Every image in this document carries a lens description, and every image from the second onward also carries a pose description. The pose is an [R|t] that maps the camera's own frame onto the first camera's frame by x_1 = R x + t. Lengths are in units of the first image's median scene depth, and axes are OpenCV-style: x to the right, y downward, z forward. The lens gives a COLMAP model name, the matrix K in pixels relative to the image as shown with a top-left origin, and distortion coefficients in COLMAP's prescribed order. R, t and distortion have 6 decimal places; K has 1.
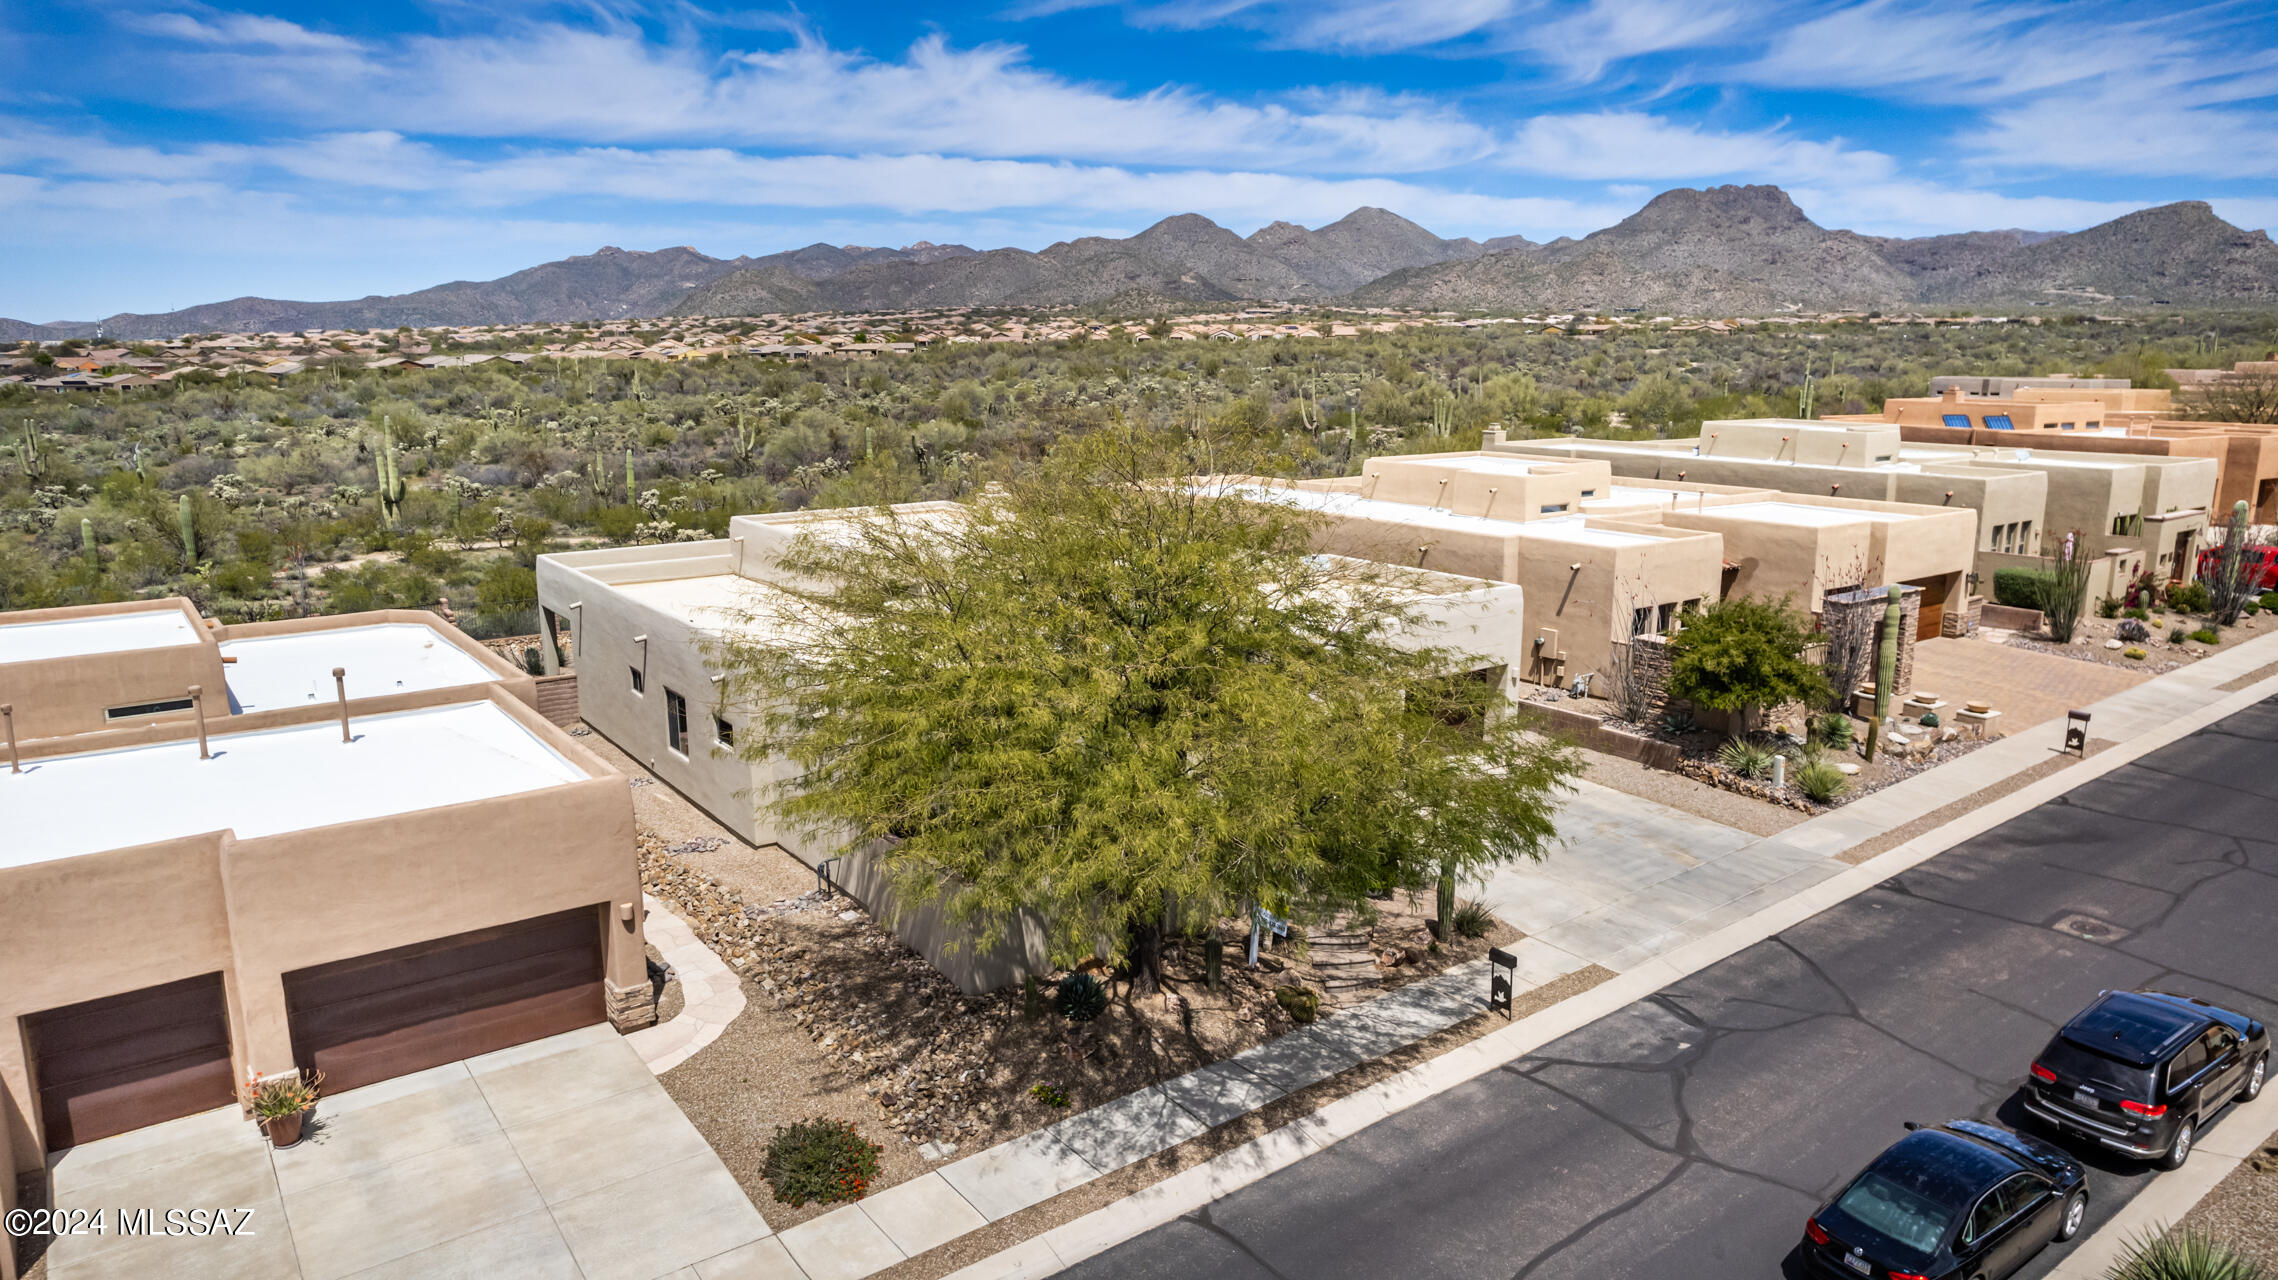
lens RADIAL K [[1466.0, 0, 1151.6], [0, 1466.0, 650.2], [0, 0, 1]] dist [-0.083296, 0.074023]
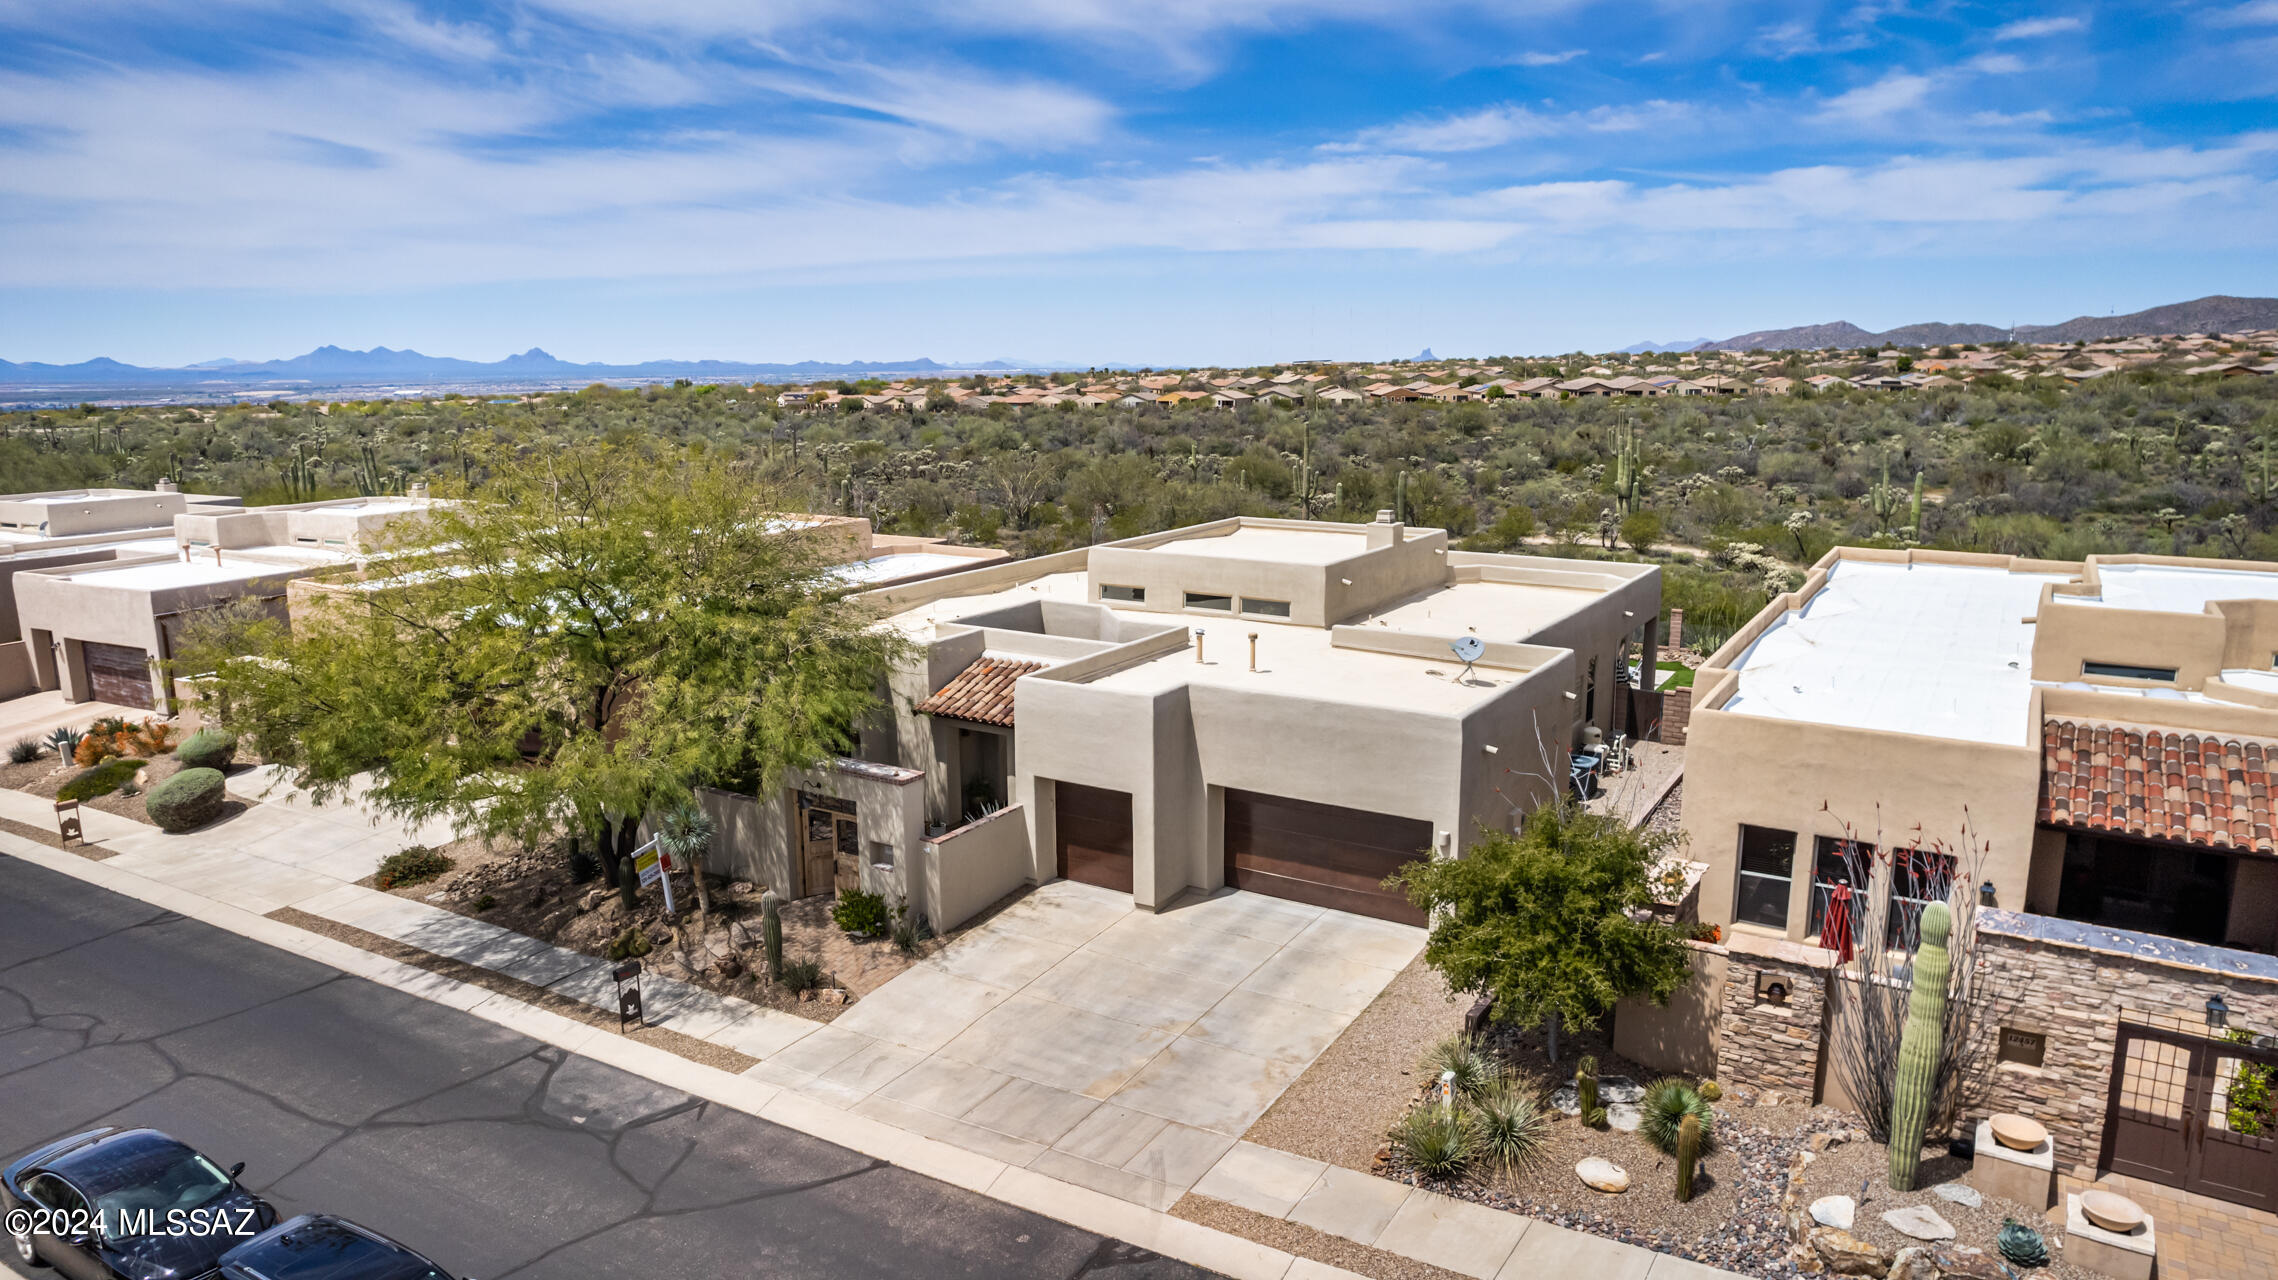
lens RADIAL K [[1464.5, 0, 1150.0], [0, 1464.5, 640.6], [0, 0, 1]] dist [-0.078924, 0.069512]
pose [[0.366424, 0.175342, -0.913777, 0.163760], [-0.181476, 0.976690, 0.114642, -0.026452], [0.912579, 0.123821, 0.389703, 0.115734]]
